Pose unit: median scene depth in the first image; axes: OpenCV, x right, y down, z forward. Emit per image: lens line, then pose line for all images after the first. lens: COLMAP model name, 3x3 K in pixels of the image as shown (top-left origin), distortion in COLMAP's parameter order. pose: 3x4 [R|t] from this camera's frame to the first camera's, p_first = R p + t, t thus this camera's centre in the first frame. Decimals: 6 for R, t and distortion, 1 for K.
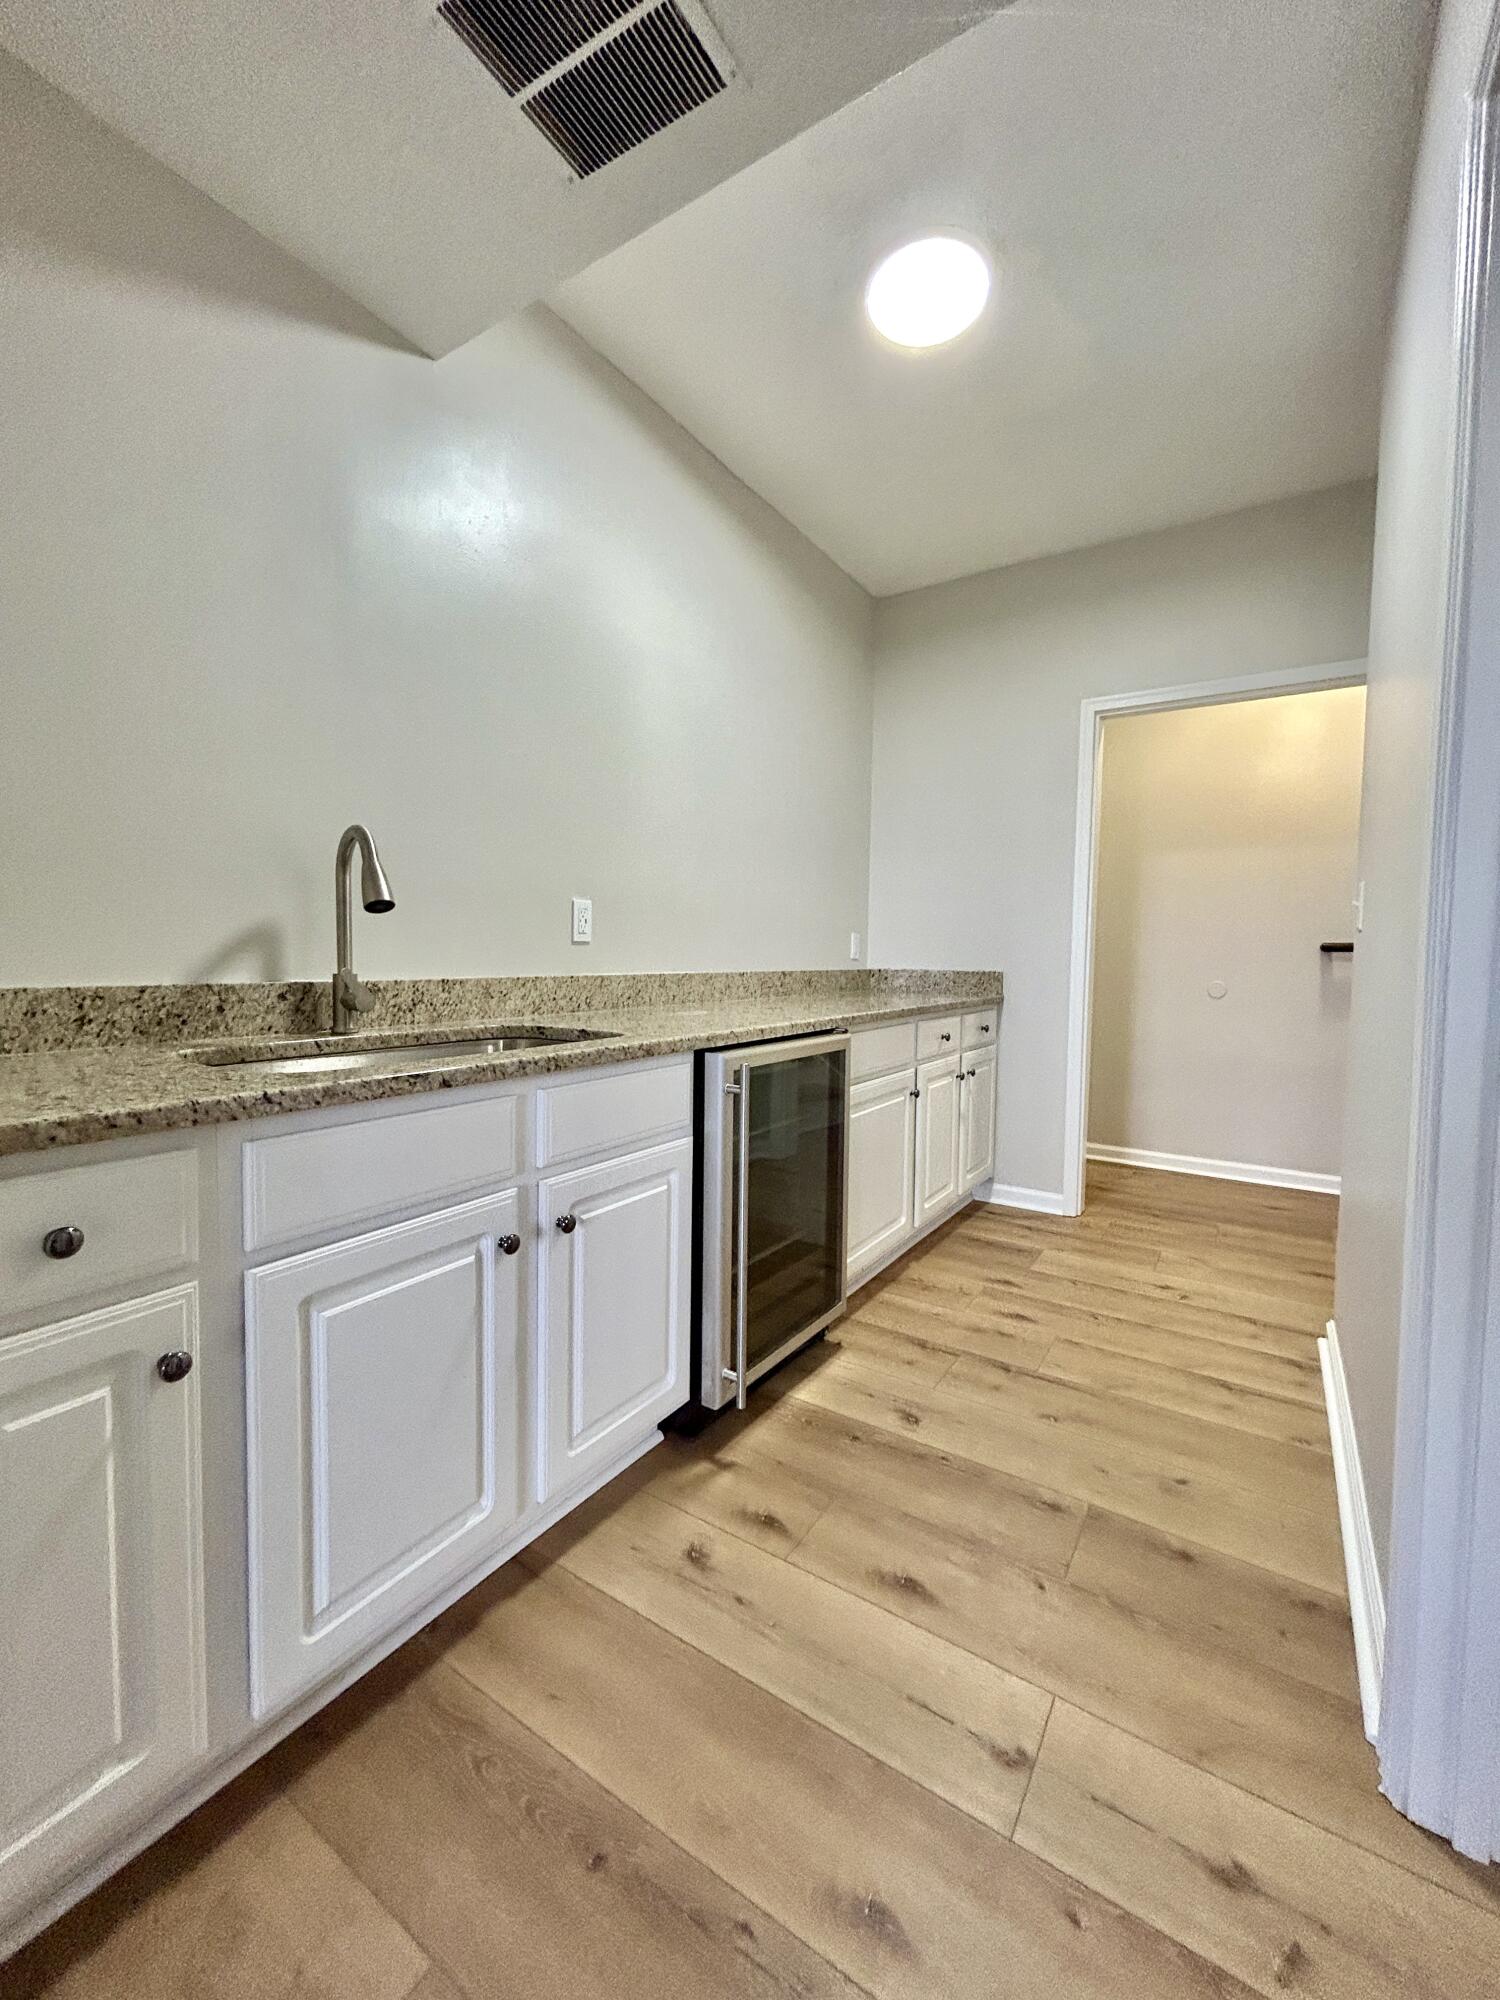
lens RADIAL K [[803.9, 0, 746.3], [0, 803.9, 1003.5], [0, 0, 1]] dist [0.000397, 0.000106]
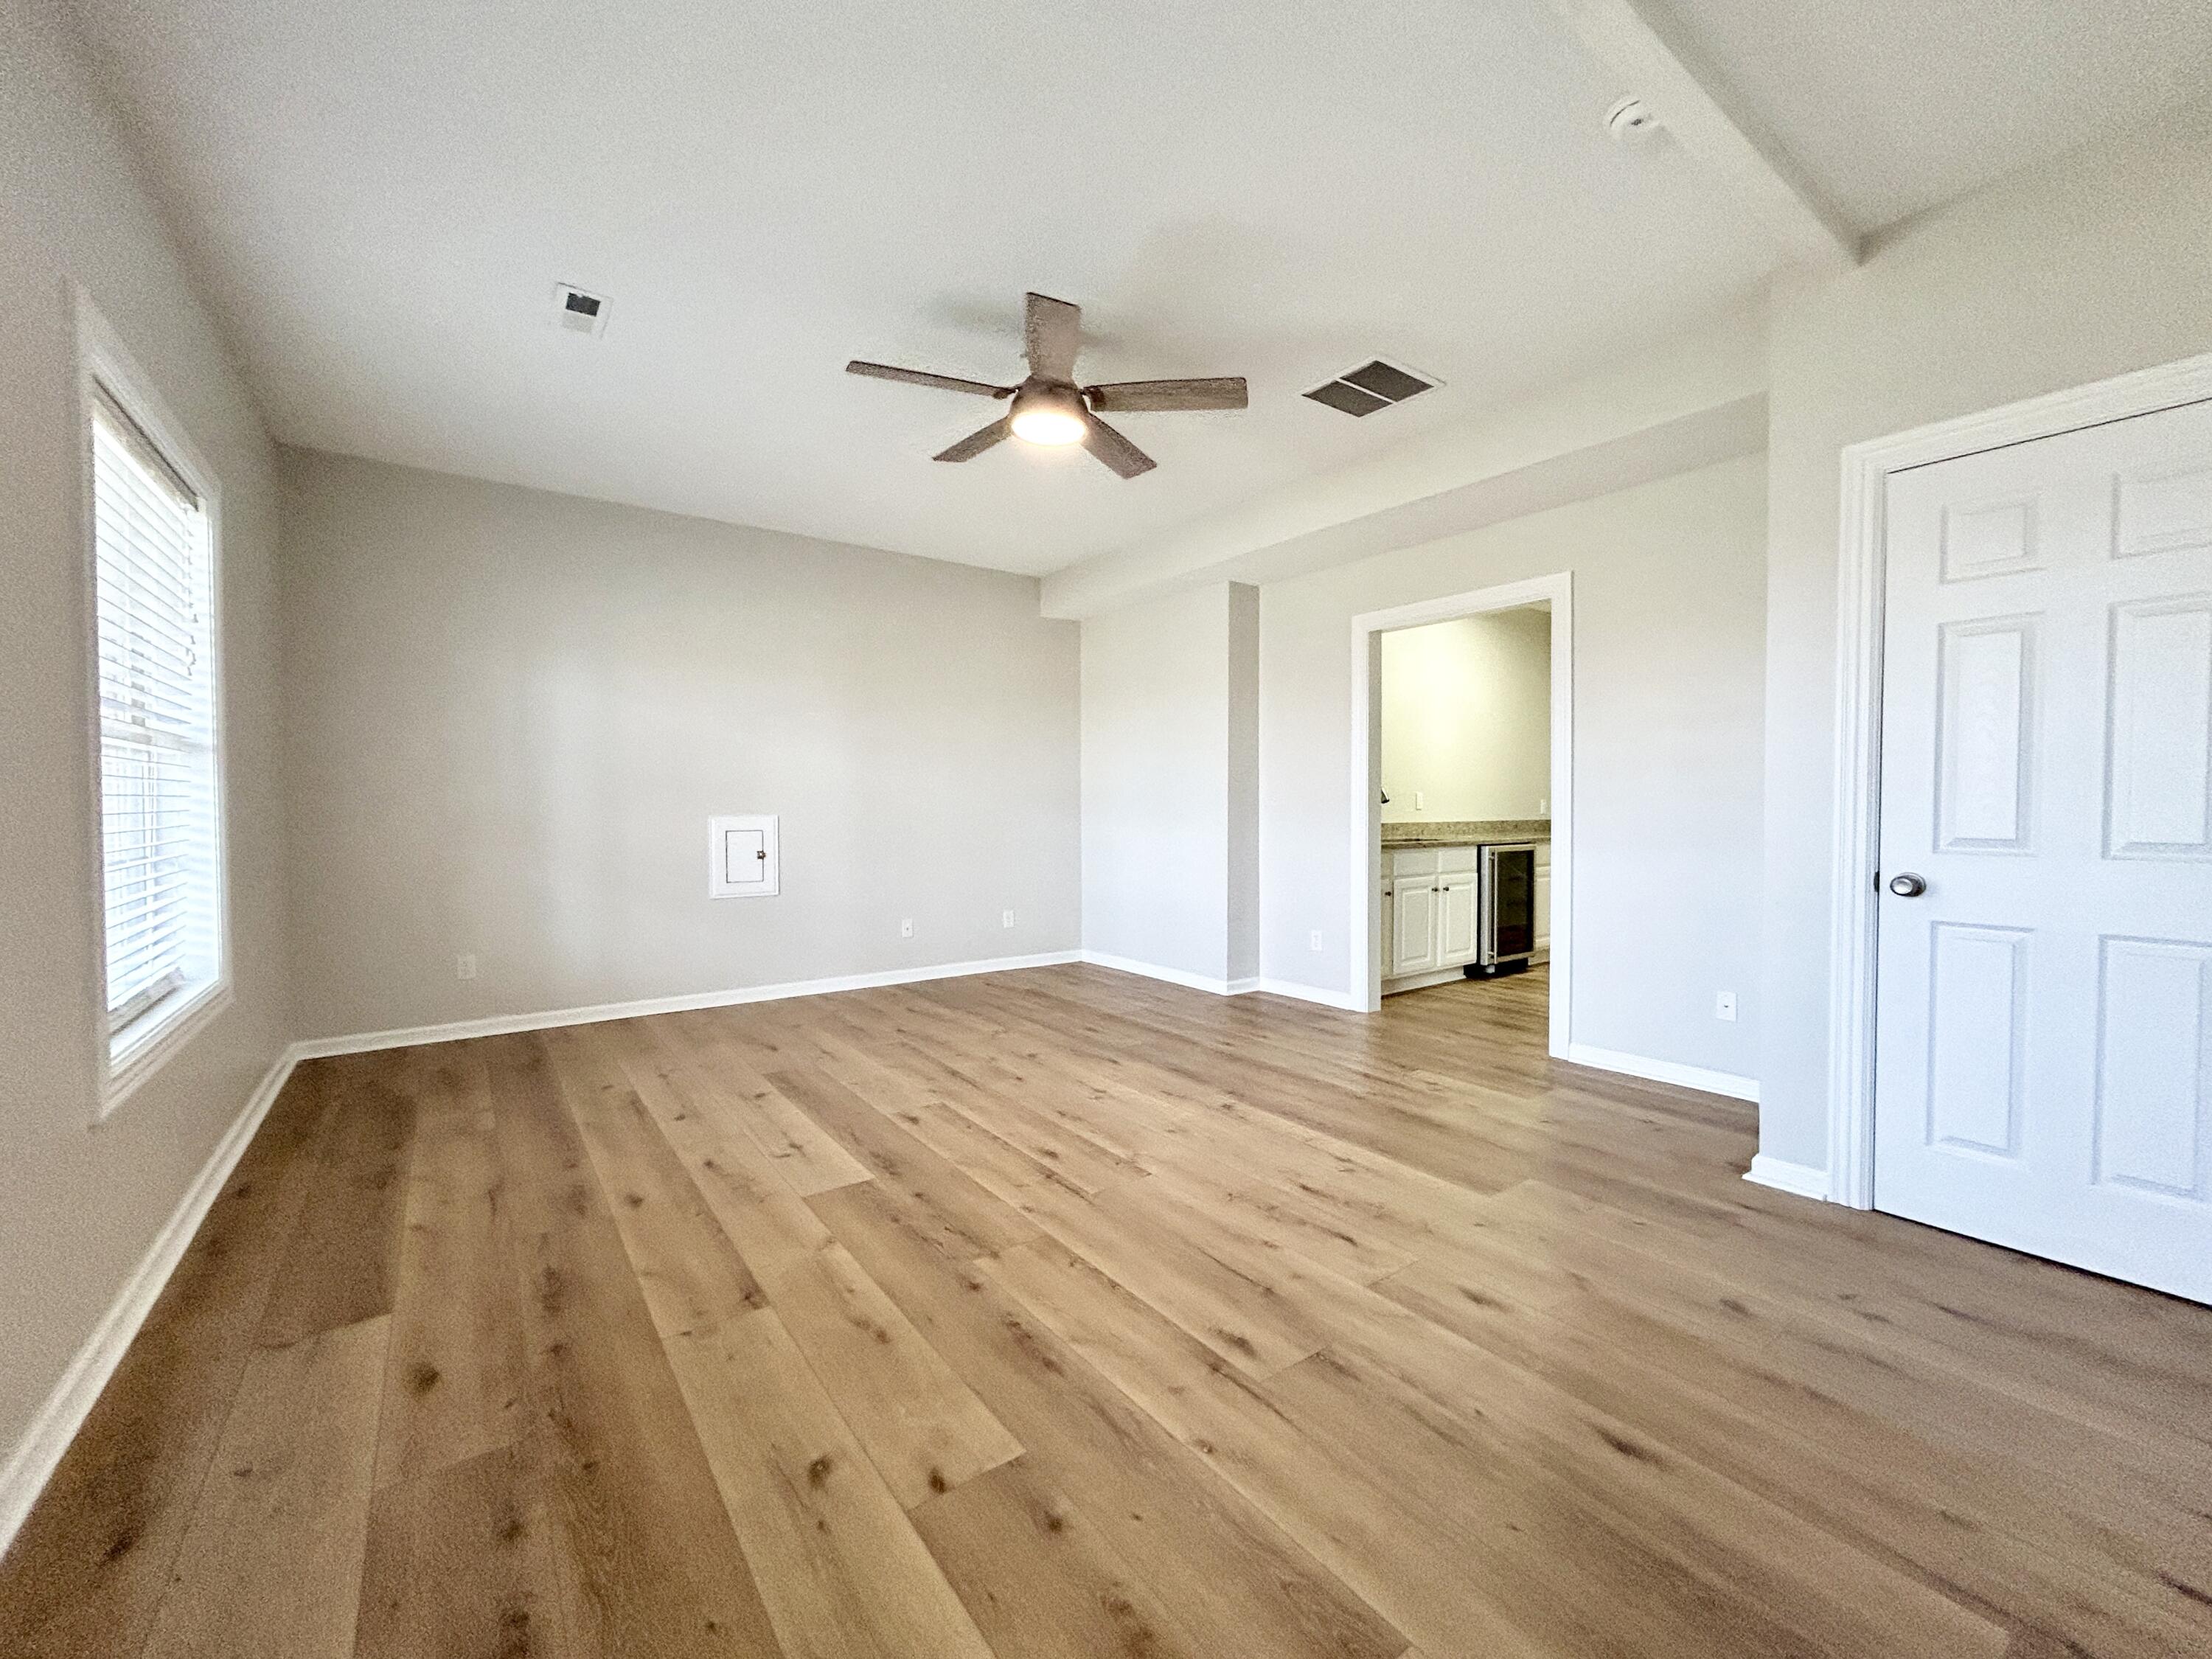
lens RADIAL K [[889.1, 0, 1101.7], [0, 889.1, 822.2], [0, 0, 1]] dist [0.000397, 0.000106]
pose [[0.938661, -0.002276, -0.344834, -0.236419], [-0.014032, 0.998898, -0.044788, 0.139804], [0.344556, 0.046880, 0.937594, -2.625485]]
